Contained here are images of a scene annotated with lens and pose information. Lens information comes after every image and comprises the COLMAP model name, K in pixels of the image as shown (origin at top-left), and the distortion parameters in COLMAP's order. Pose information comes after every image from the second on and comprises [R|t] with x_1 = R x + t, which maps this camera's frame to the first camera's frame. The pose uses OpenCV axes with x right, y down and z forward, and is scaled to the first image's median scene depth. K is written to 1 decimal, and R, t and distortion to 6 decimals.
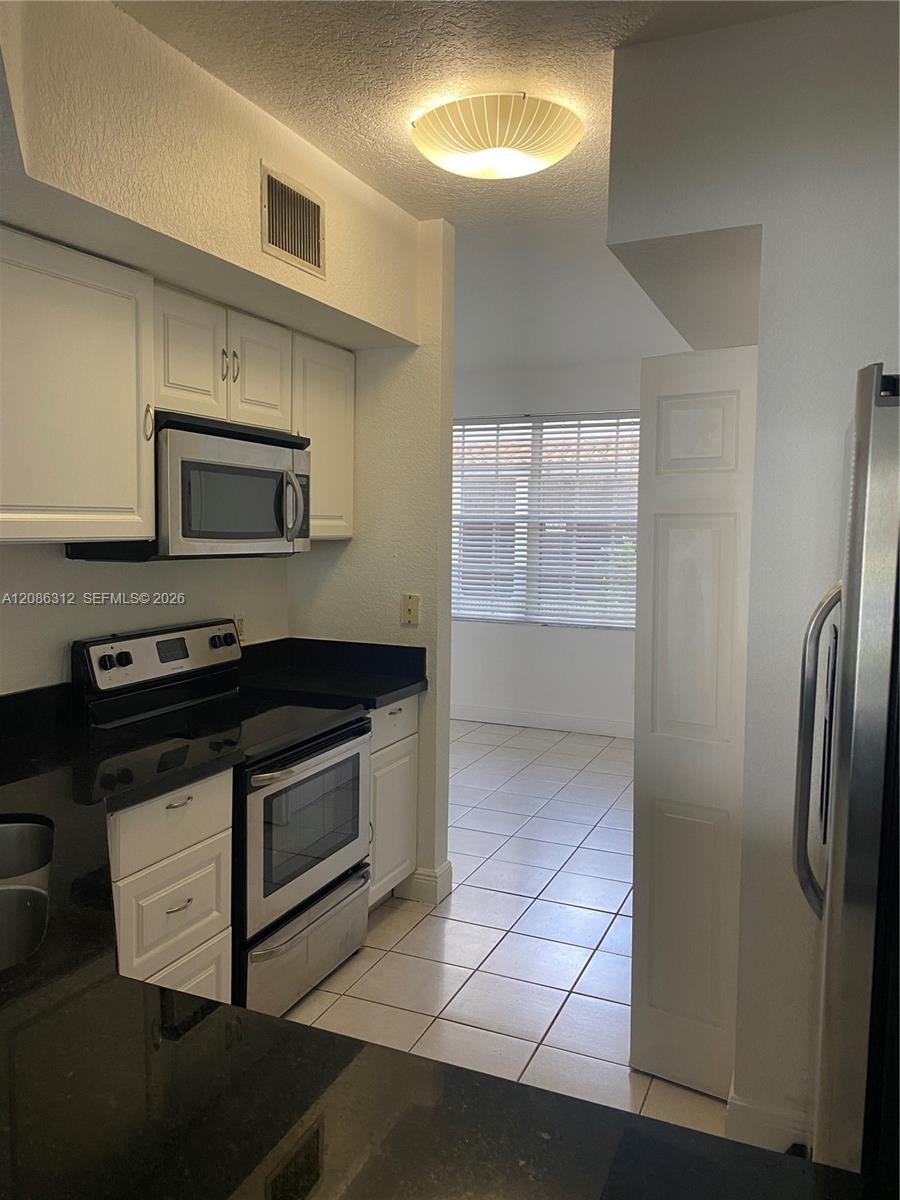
lens RADIAL K [[897.3, 0, 450.0], [0, 897.3, 600.0], [0, 0, 1]] dist [0.054811, 0.000833]
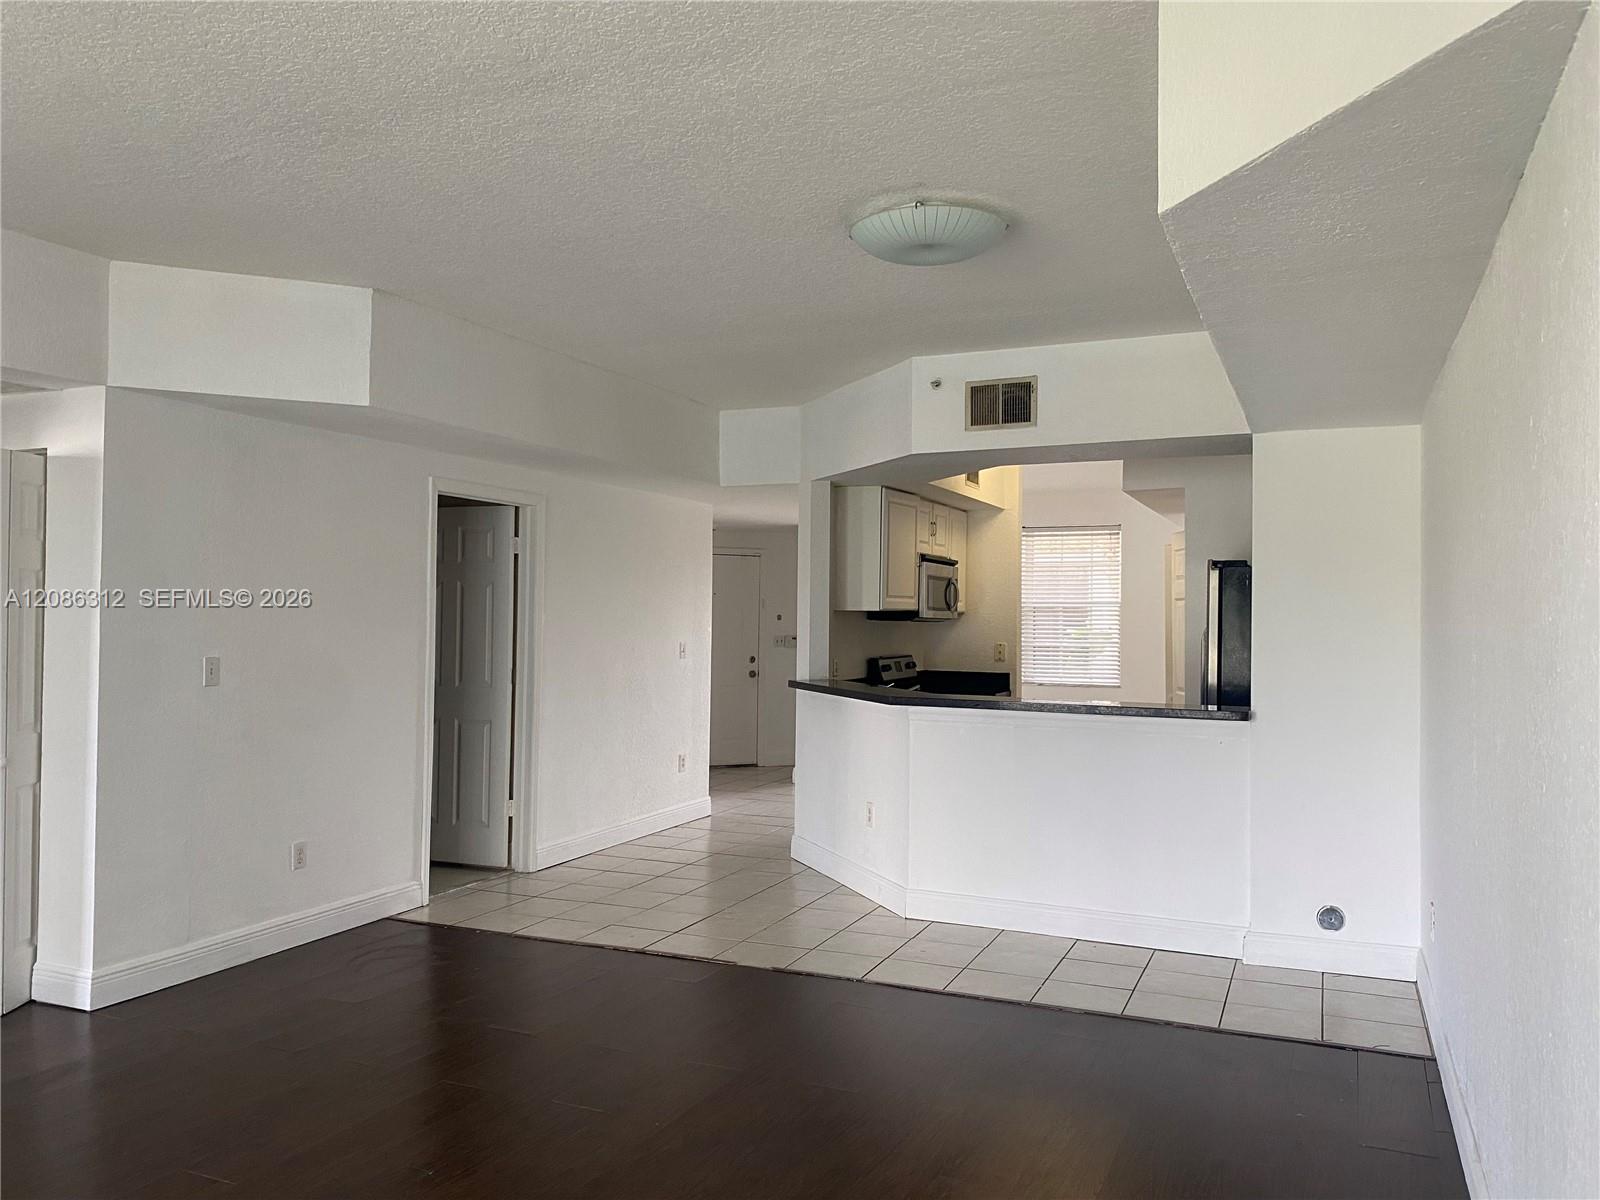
lens RADIAL K [[1196.3, 0, 800.0], [0, 1196.3, 600.0], [0, 0, 1]] dist [0.054811, 0.000833]
pose [[0.999926, -0.006110, -0.010478, -0.481042], [0.005039, 0.995036, -0.099384, 0.164938], [0.011033, 0.099323, 0.994994, -1.607578]]
